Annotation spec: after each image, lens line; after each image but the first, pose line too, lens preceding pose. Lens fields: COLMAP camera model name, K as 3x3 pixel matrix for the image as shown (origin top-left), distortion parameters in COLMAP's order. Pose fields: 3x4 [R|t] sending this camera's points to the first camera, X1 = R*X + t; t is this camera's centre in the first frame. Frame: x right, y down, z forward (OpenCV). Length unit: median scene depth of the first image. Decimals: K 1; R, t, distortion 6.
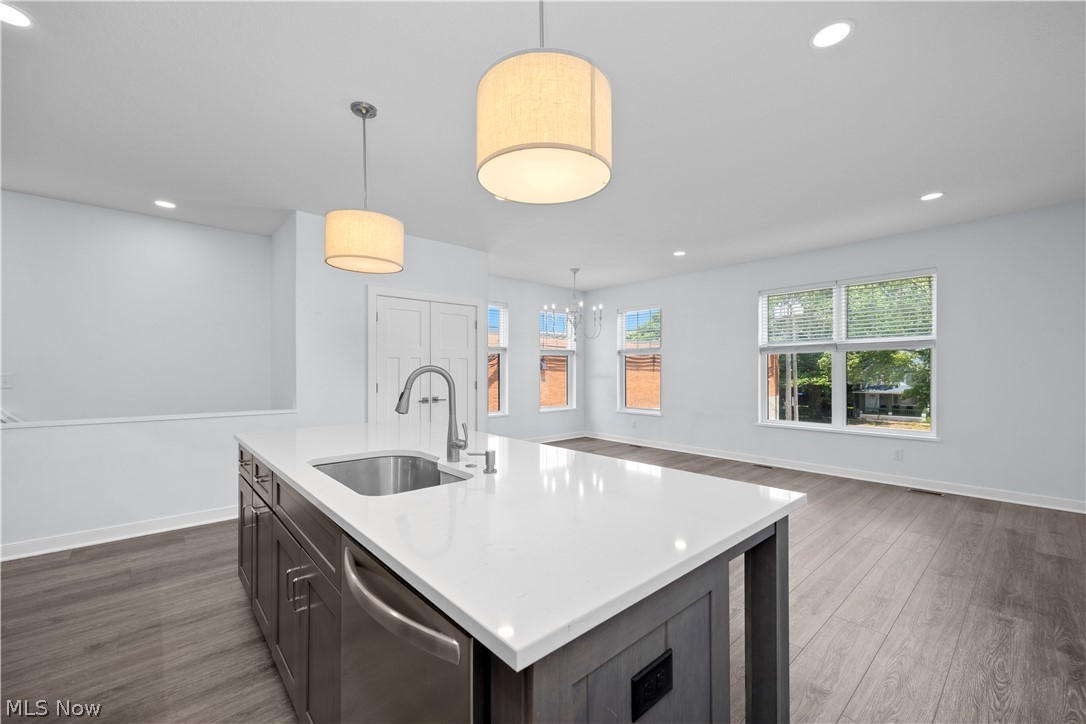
lens RADIAL K [[439.1, 0, 541.1], [0, 439.1, 372.3], [0, 0, 1]] dist [0.002766, -0.000002]
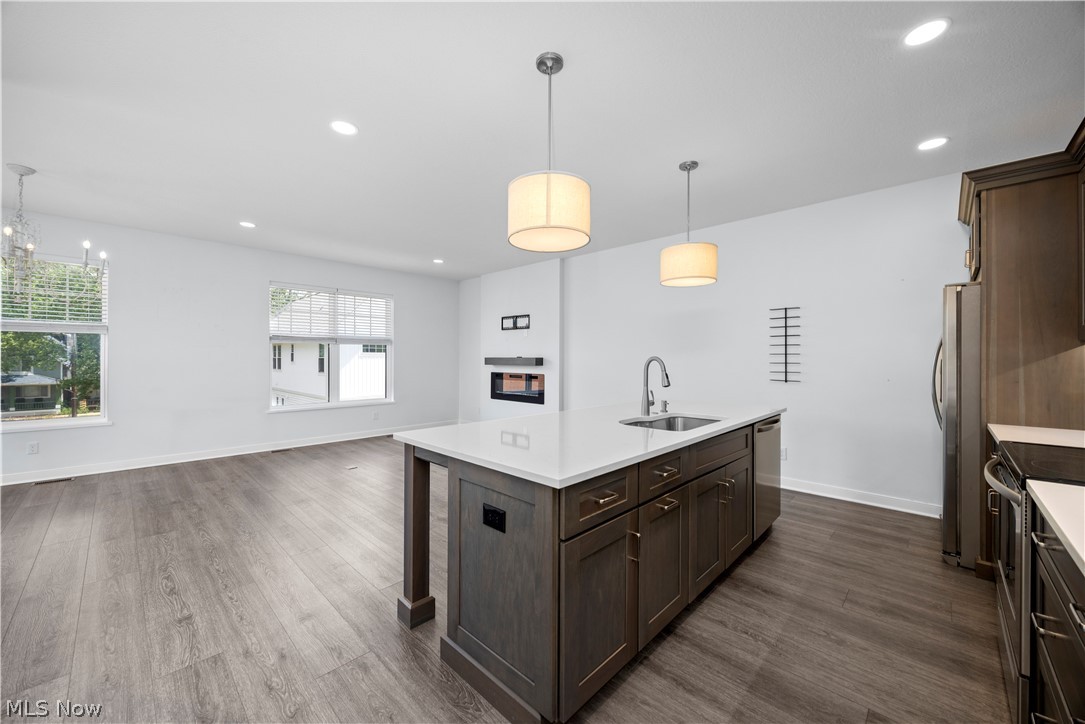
lens RADIAL K [[413.3, 0, 541.1], [0, 413.3, 359.0], [0, 0, 1]] dist [-0.000772, 0.000007]
pose [[-0.074756, 0.001072, 0.997201, -0.602661], [0.000568, 0.999999, -0.001032, -0.003149], [-0.997202, 0.000490, -0.074756, 0.529294]]
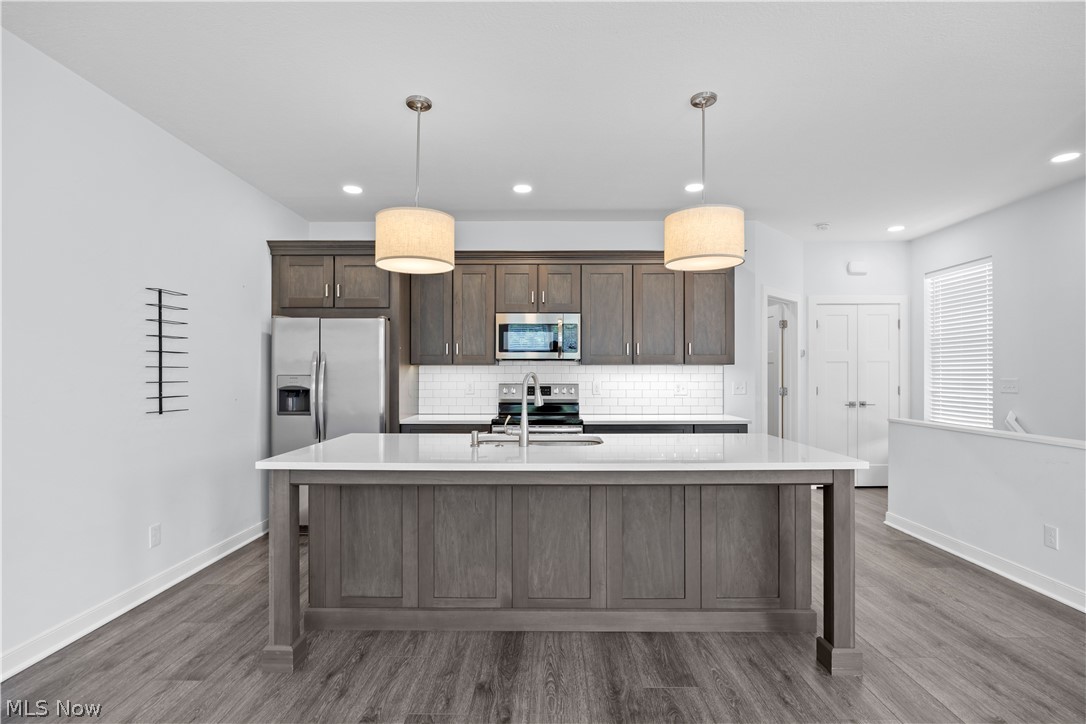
lens RADIAL K [[526.0, 0, 543.4], [0, 526.0, 374.7], [0, 0, 1]] dist [-0.013991, -0.000091]
pose [[-0.668803, 0.001720, -0.743438, 0.322933], [-0.000615, 0.999996, 0.002867, -0.006364], [0.743439, 0.002375, -0.668799, 0.734199]]
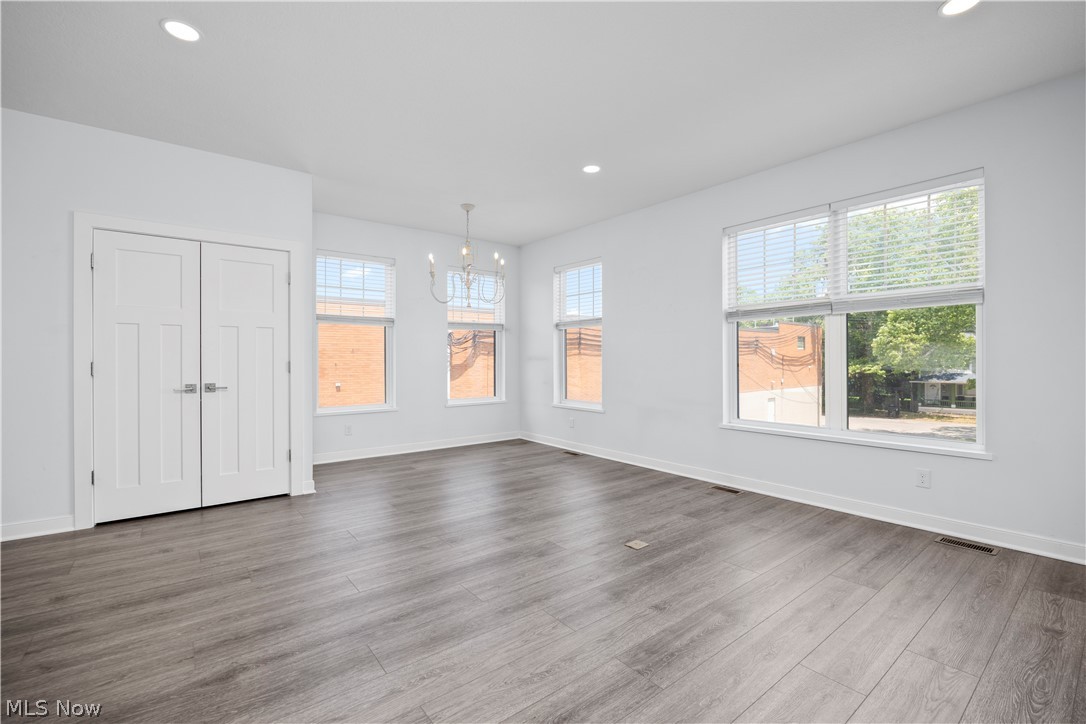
lens RADIAL K [[474.0, 0, 542.5], [0, 474.0, 358.9], [0, 0, 1]] dist [-0.017498, 0.000809]
pose [[0.998540, -0.001166, -0.054009, 0.307320], [0.001013, 0.999995, -0.002870, 0.021017], [0.054012, 0.002811, 0.998536, 0.309991]]
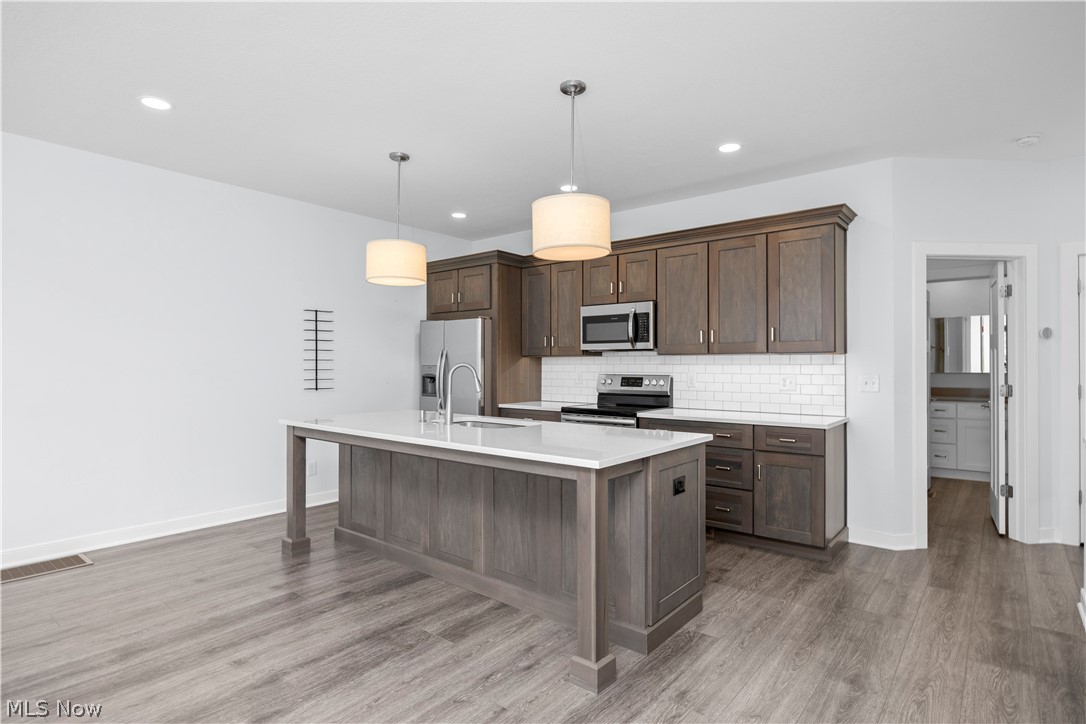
lens RADIAL K [[561.7, 0, 543.0], [0, 561.7, 362.0], [0, 0, 1]] dist [-0.007945, -0.000298]
pose [[-0.987222, -0.001112, -0.159345, -0.075575], [-0.000609, 0.999995, -0.003207, -0.006472], [0.159348, -0.003069, -0.987218, 1.062767]]
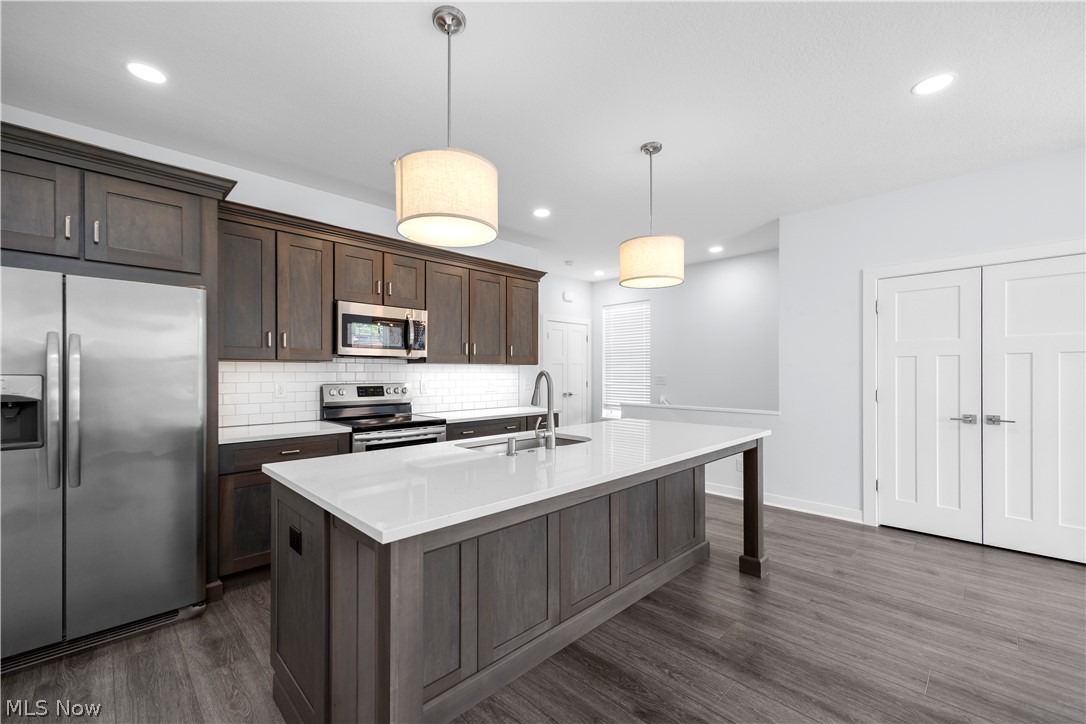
lens RADIAL K [[447.6, 0, 543.2], [0, 447.6, 373.4], [0, 0, 1]] dist [0.008796, -0.000715]
pose [[0.056261, 0.000550, -0.998416, 0.370545], [-0.000622, 1.000000, 0.000516, -0.004283], [0.998416, 0.000592, 0.056262, 0.319984]]
